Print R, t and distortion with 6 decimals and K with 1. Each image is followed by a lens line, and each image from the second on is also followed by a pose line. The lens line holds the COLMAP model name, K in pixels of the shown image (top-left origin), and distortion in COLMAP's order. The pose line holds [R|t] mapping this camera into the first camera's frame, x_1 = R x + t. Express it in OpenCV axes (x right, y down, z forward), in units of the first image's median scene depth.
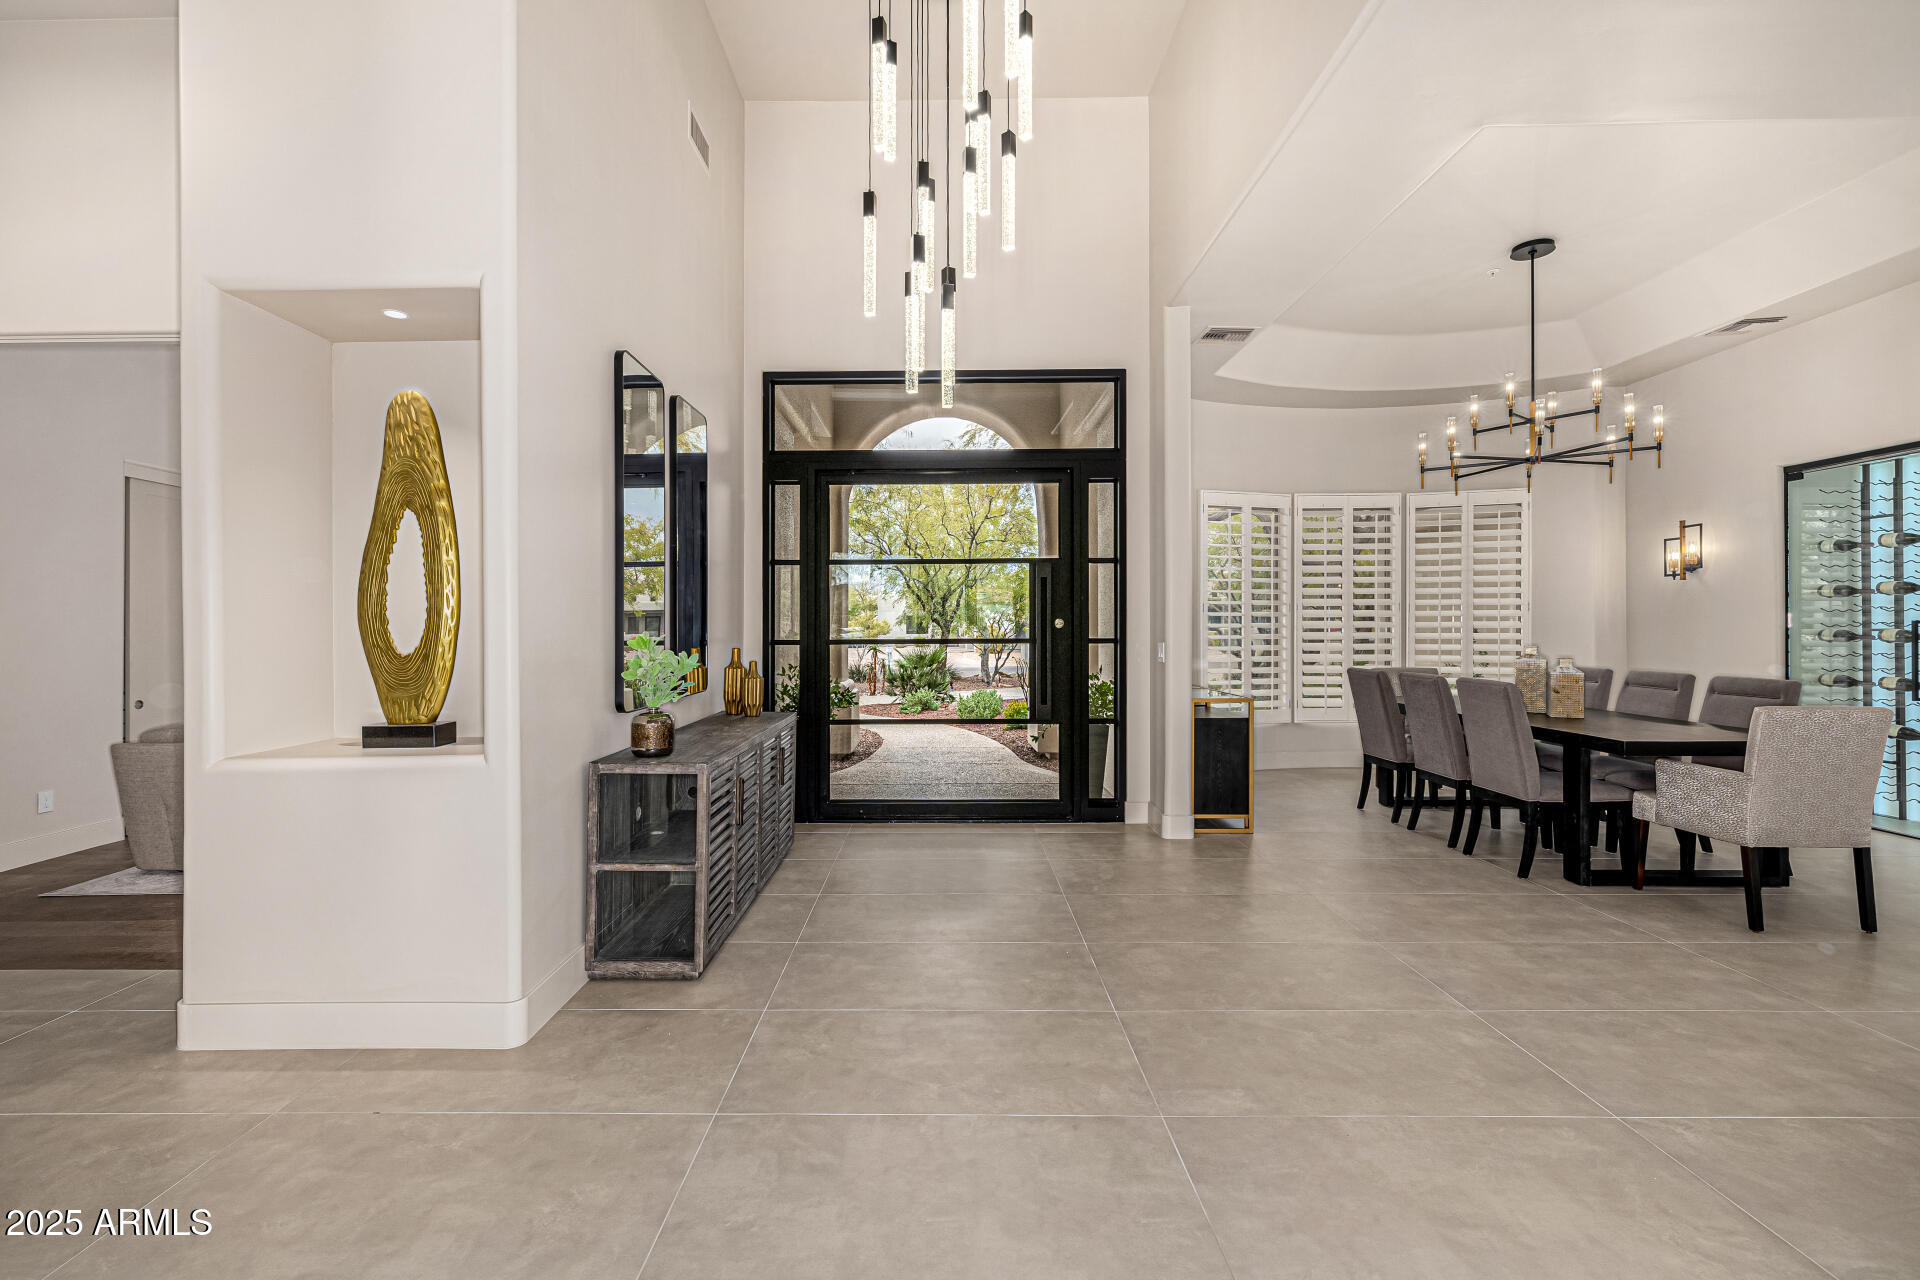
lens RADIAL K [[803.5, 0, 931.2], [0, 803.5, 633.9], [0, 0, 1]] dist [0.000052, 0.000252]
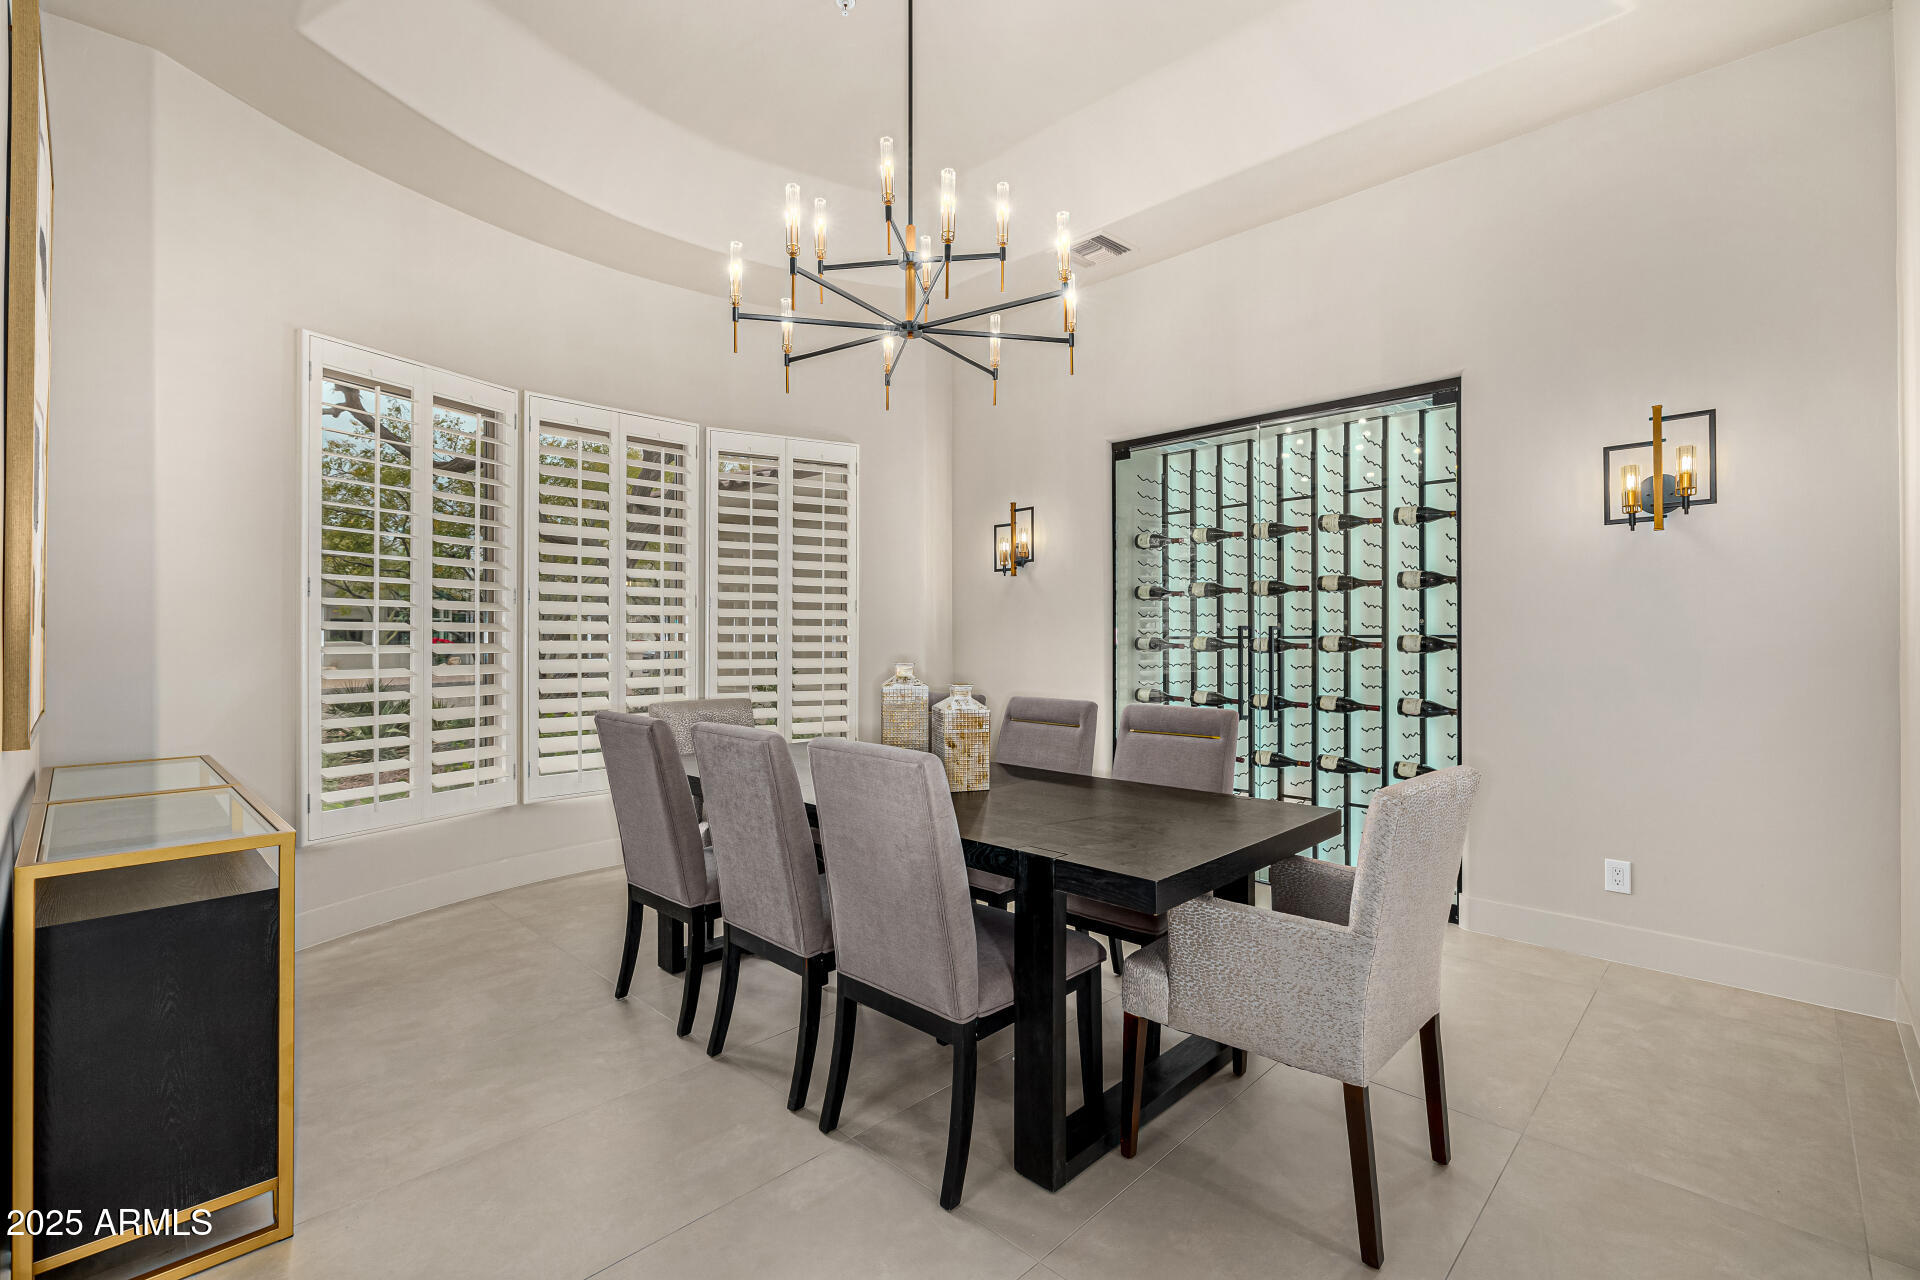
lens RADIAL K [[861.2, 0, 957.8], [0, 861.2, 642.4], [0, 0, 1]] dist [0.001109, 0.000250]
pose [[0.683945, 0.003186, 0.729527, 0.302895], [0.002463, 0.999975, -0.006677, 0.005277], [-0.729530, 0.006363, 0.683919, 0.510956]]
